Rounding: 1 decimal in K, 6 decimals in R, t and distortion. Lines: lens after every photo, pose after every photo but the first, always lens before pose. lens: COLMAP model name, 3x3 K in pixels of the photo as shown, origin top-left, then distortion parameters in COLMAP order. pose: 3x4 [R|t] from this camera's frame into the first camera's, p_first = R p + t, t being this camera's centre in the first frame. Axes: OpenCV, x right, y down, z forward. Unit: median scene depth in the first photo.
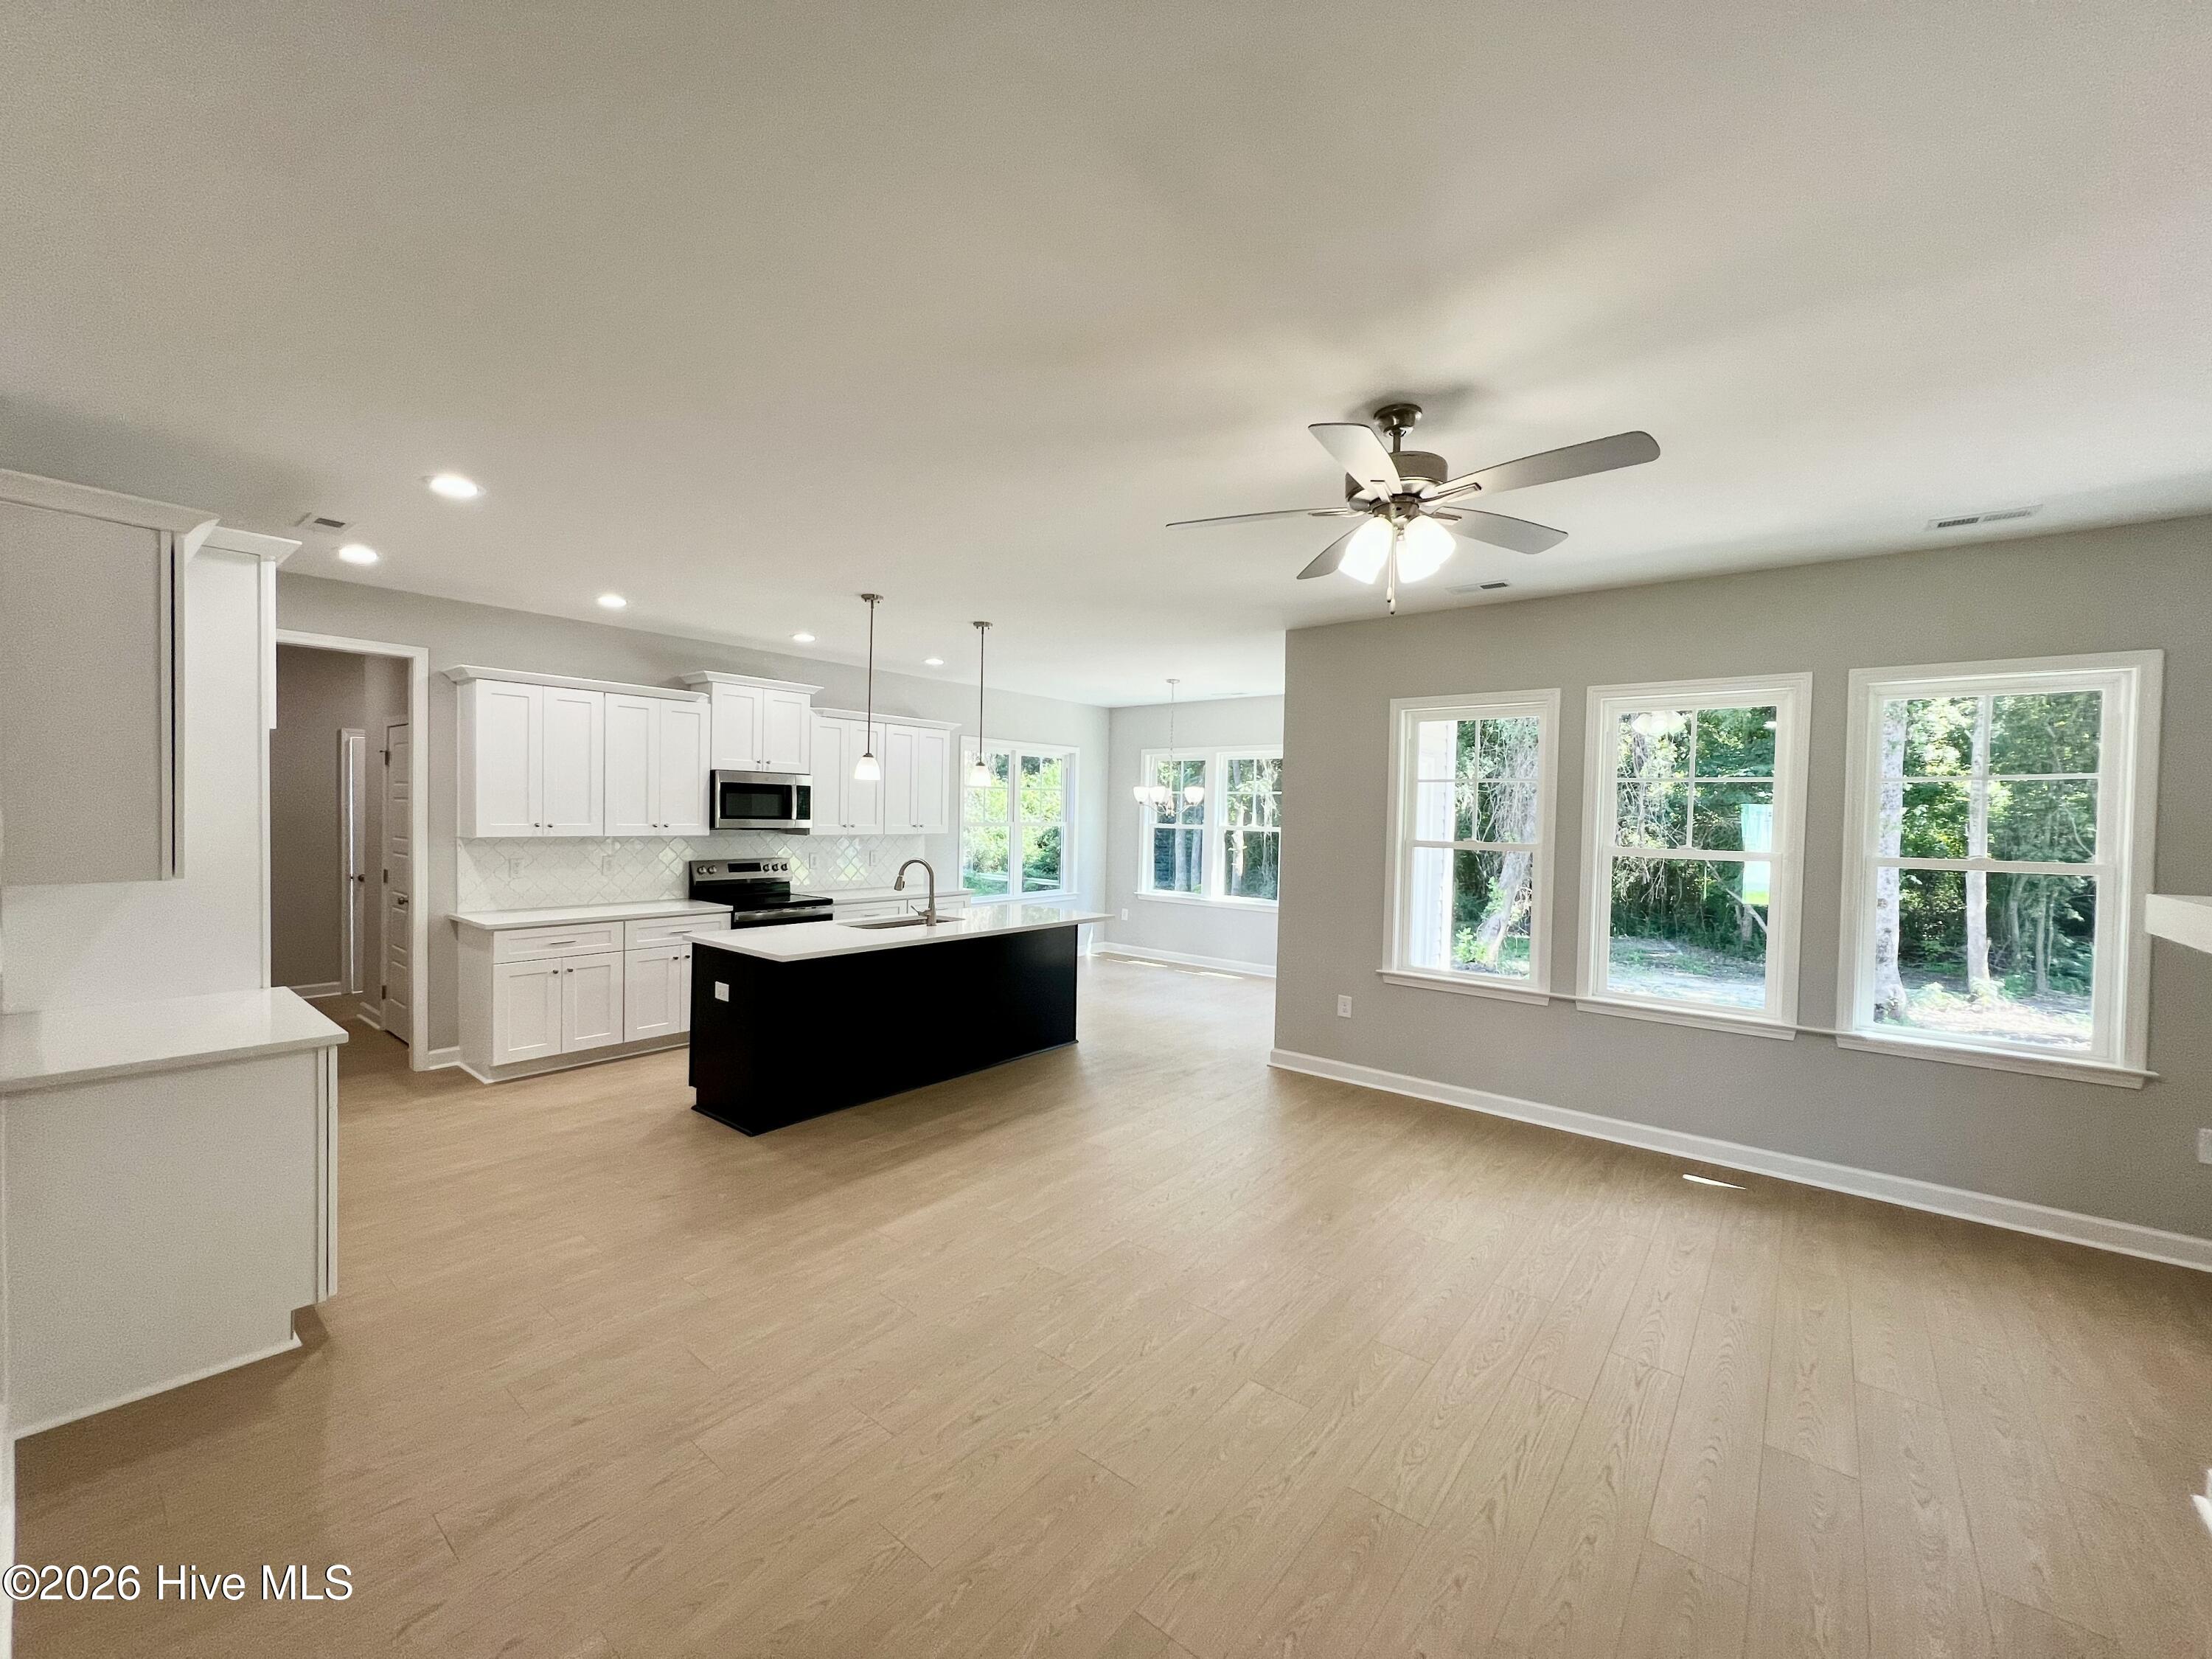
lens RADIAL K [[879.2, 0, 1104.1], [0, 879.2, 833.7], [0, 0, 1]] dist [-0.002083, 0.000139]
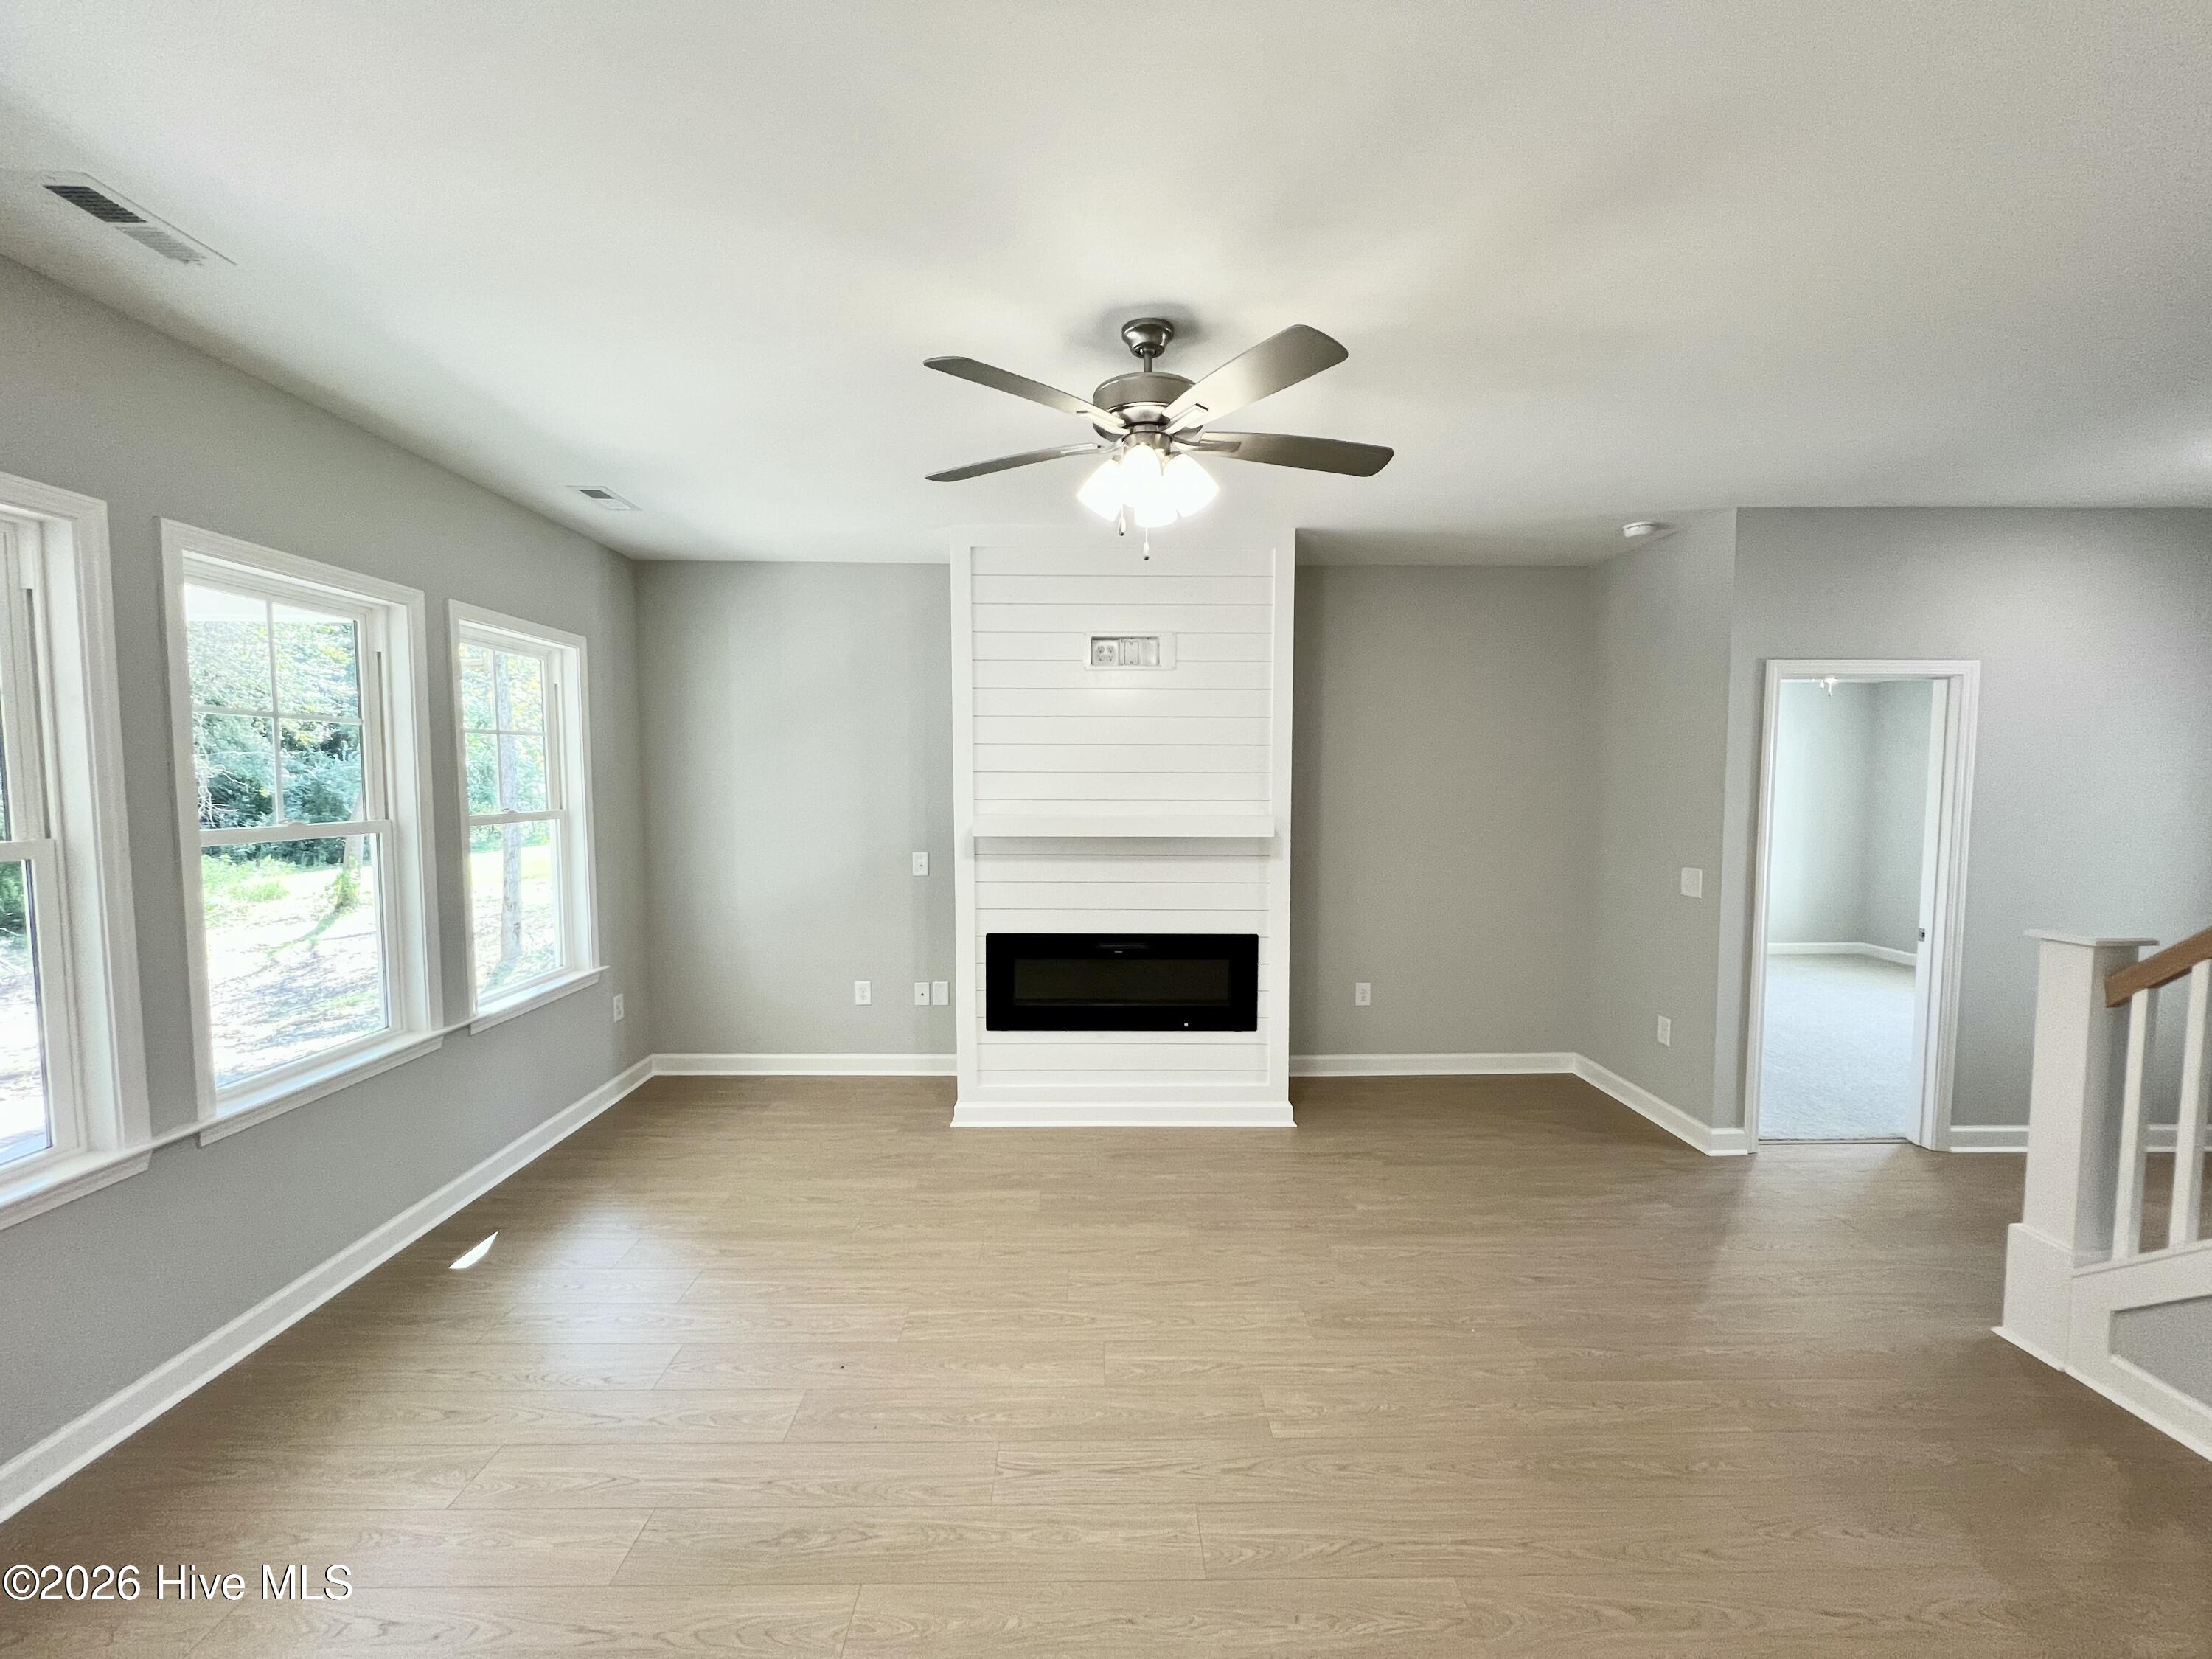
lens RADIAL K [[879.2, 0, 1104.1], [0, 879.2, 833.7], [0, 0, 1]] dist [-0.002083, 0.000139]
pose [[-0.640825, -0.072933, 0.764215, -0.959589], [0.002455, 0.995277, 0.097044, -0.176805], [-0.767683, 0.064064, -0.637619, 4.519382]]
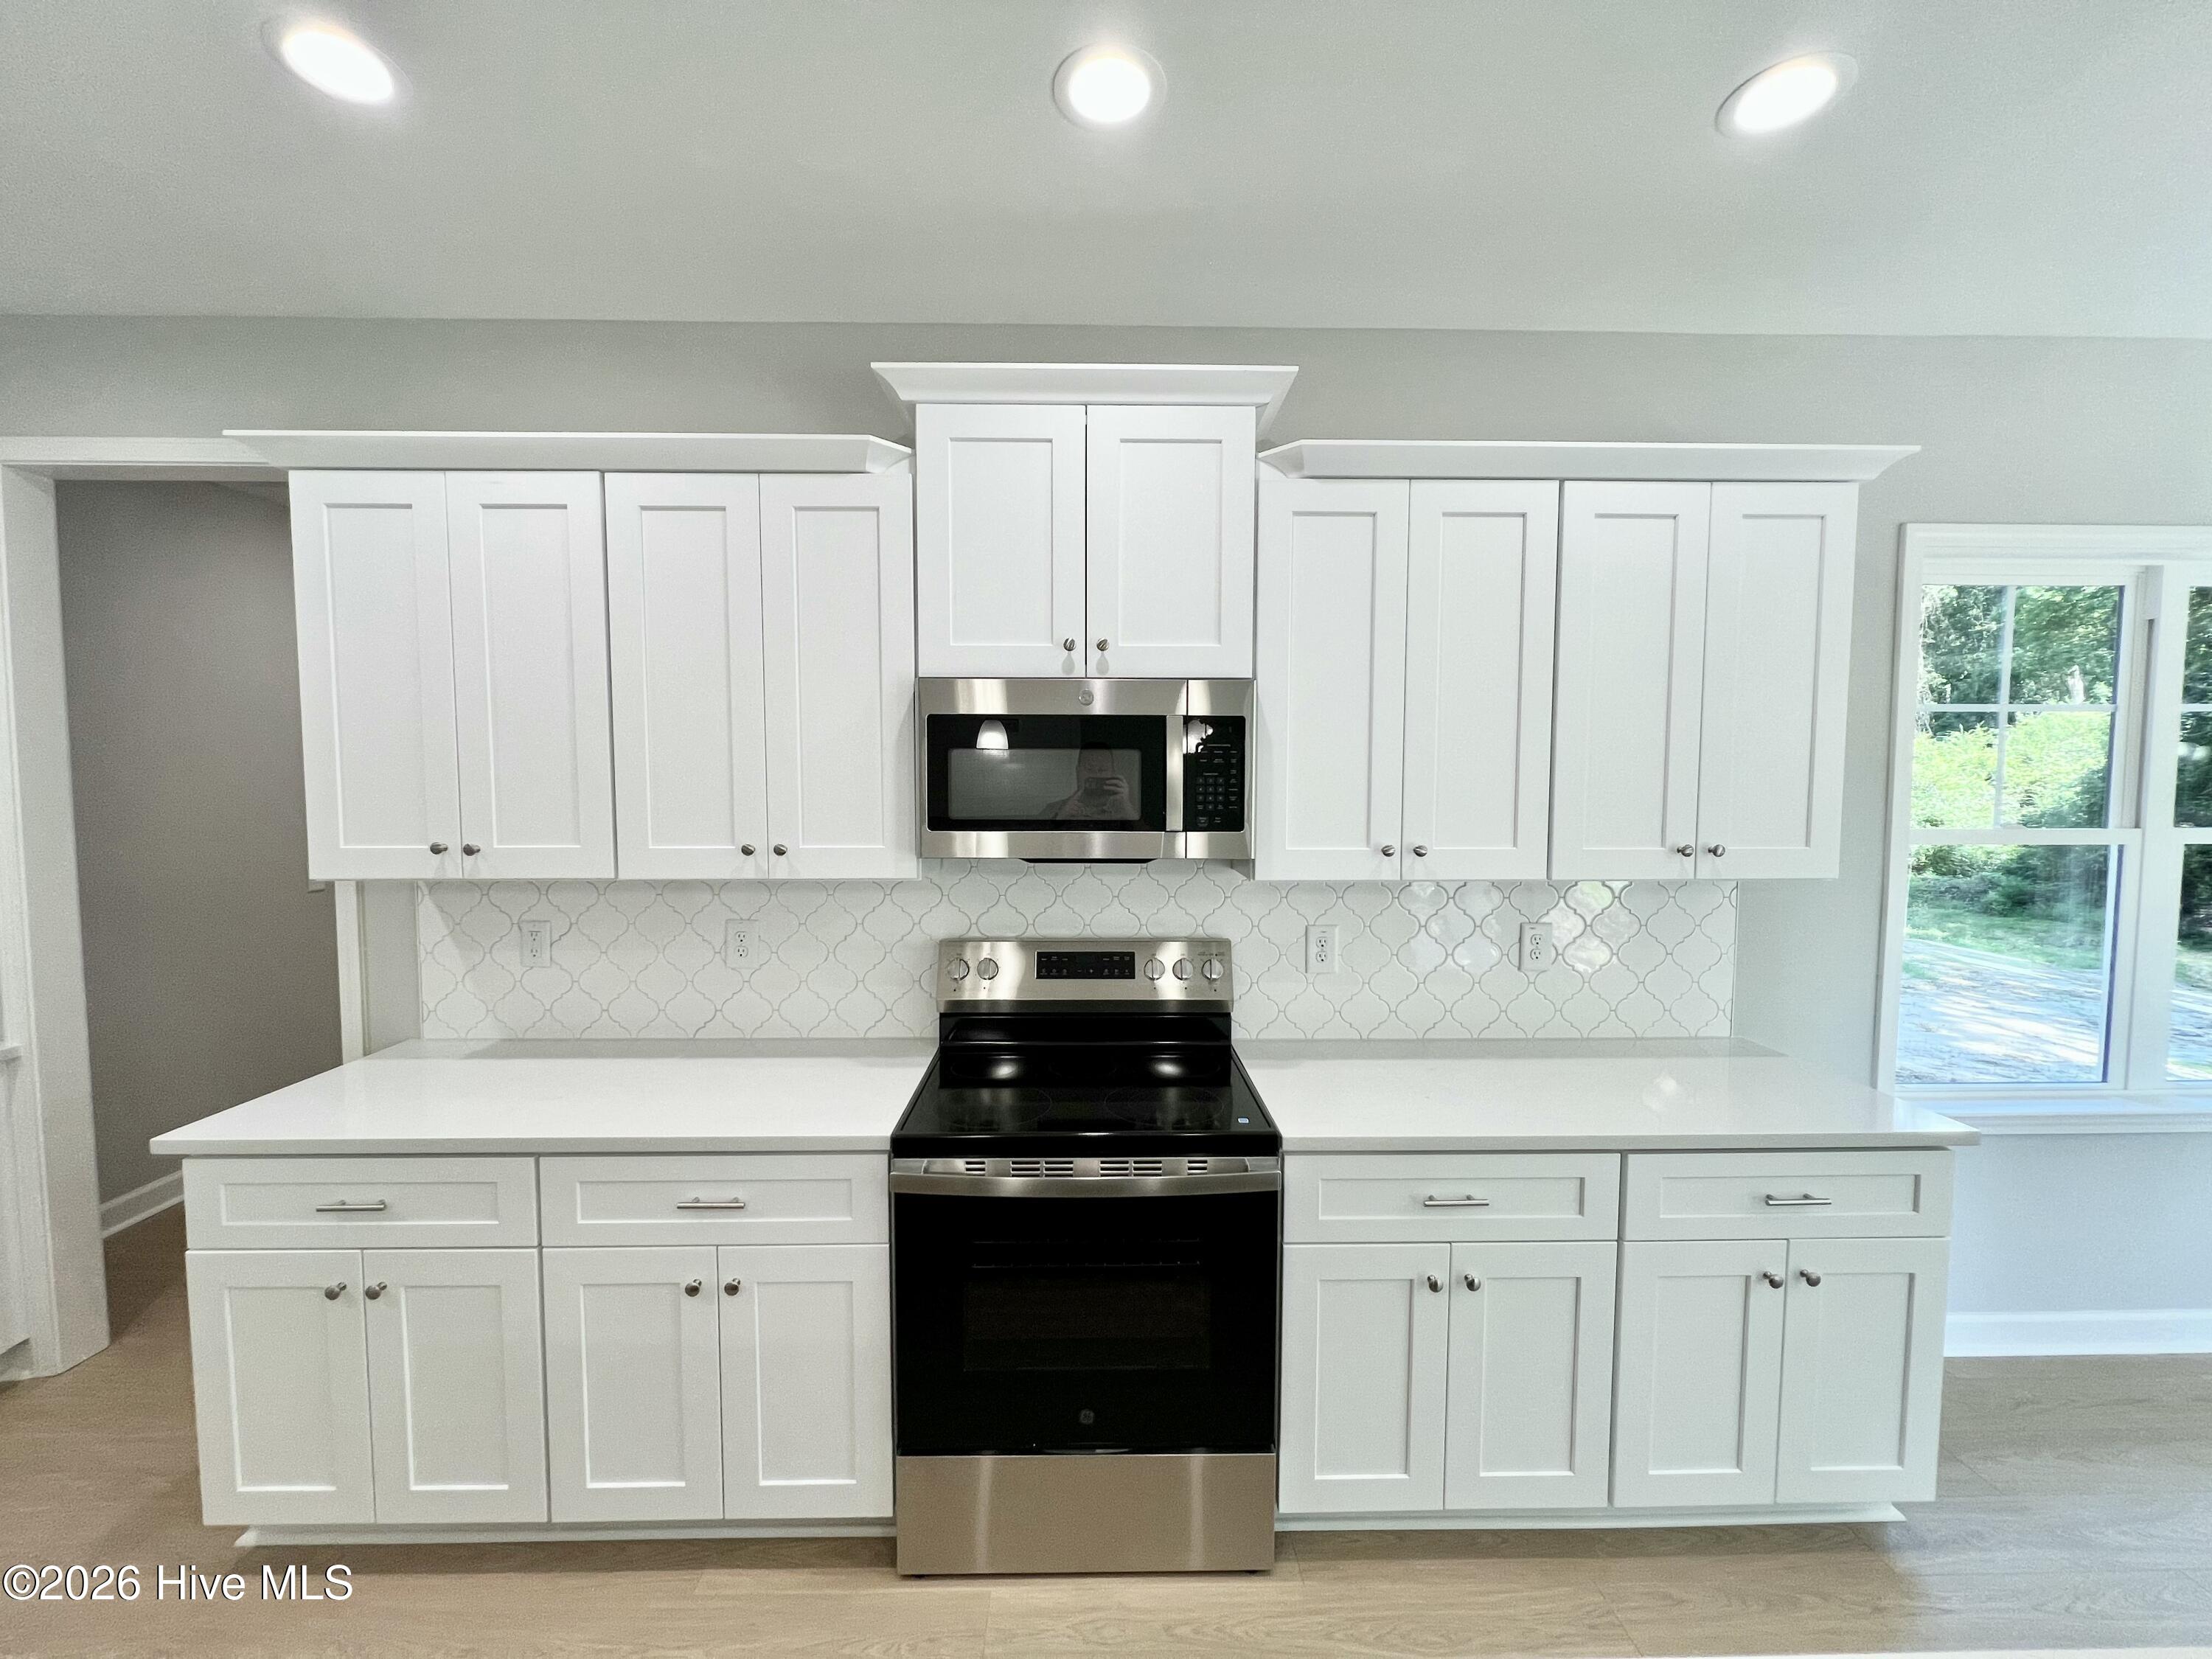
lens RADIAL K [[879.2, 0, 1104.1], [0, 879.2, 833.7], [0, 0, 1]] dist [-0.002083, 0.000139]
pose [[0.647864, 0.025890, -0.761316, -0.145393], [-0.007492, 0.999590, 0.027617, -0.023752], [0.761719, -0.012188, 0.647793, 0.803826]]
